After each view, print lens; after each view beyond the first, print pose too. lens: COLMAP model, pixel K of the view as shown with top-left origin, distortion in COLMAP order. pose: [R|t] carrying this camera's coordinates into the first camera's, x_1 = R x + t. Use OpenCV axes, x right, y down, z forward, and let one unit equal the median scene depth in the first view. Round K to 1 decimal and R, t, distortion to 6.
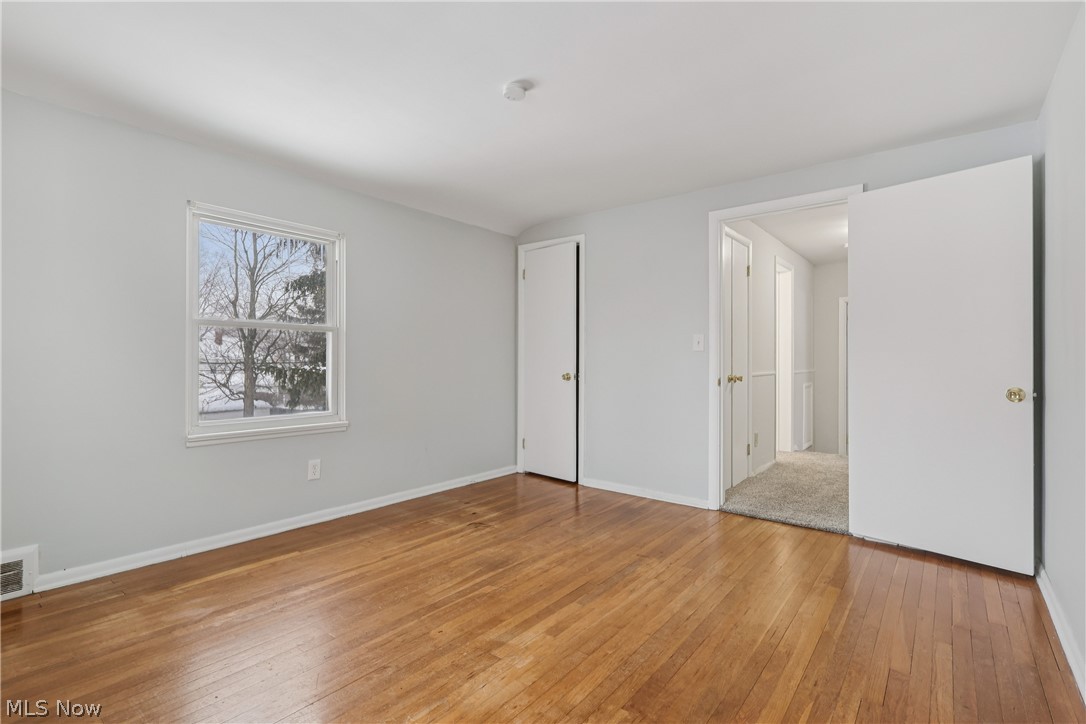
lens RADIAL K [[504.2, 0, 543.0], [0, 504.2, 362.0], [0, 0, 1]] dist [-0.004699, -0.000855]
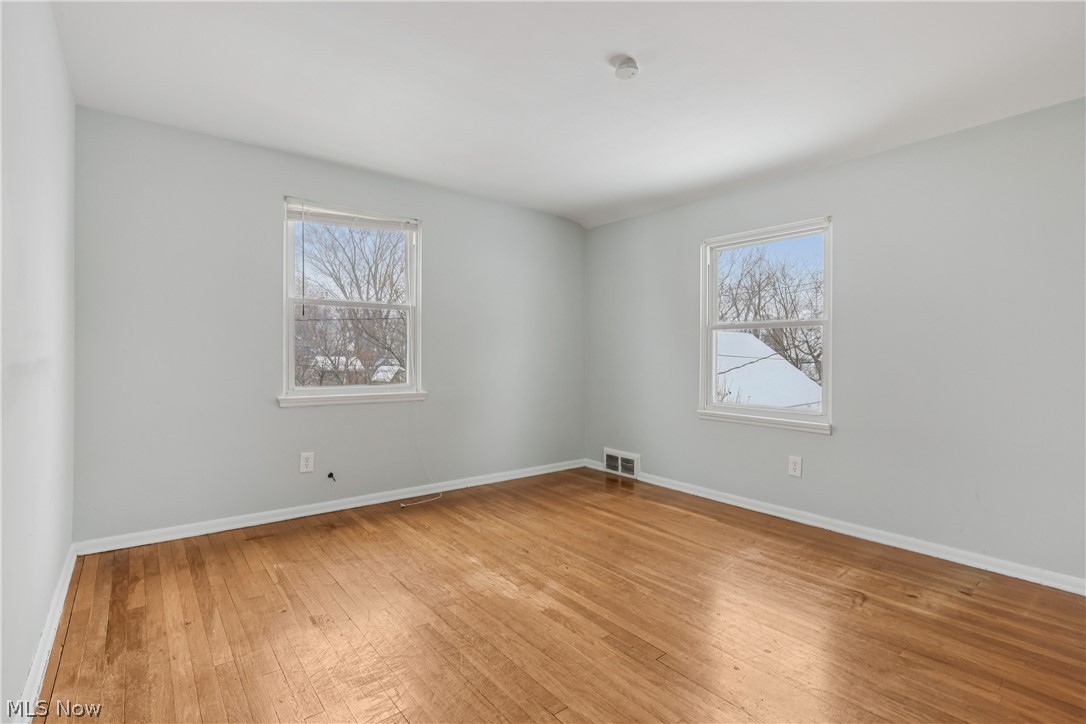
lens RADIAL K [[504.2, 0, 543.0], [0, 504.2, 362.0], [0, 0, 1]] dist [-0.004699, -0.000855]
pose [[-0.213488, 0.001766, -0.976944, 0.666807], [-0.017996, 0.999822, 0.005740, 0.011796], [0.976780, 0.018806, -0.213418, 0.775959]]
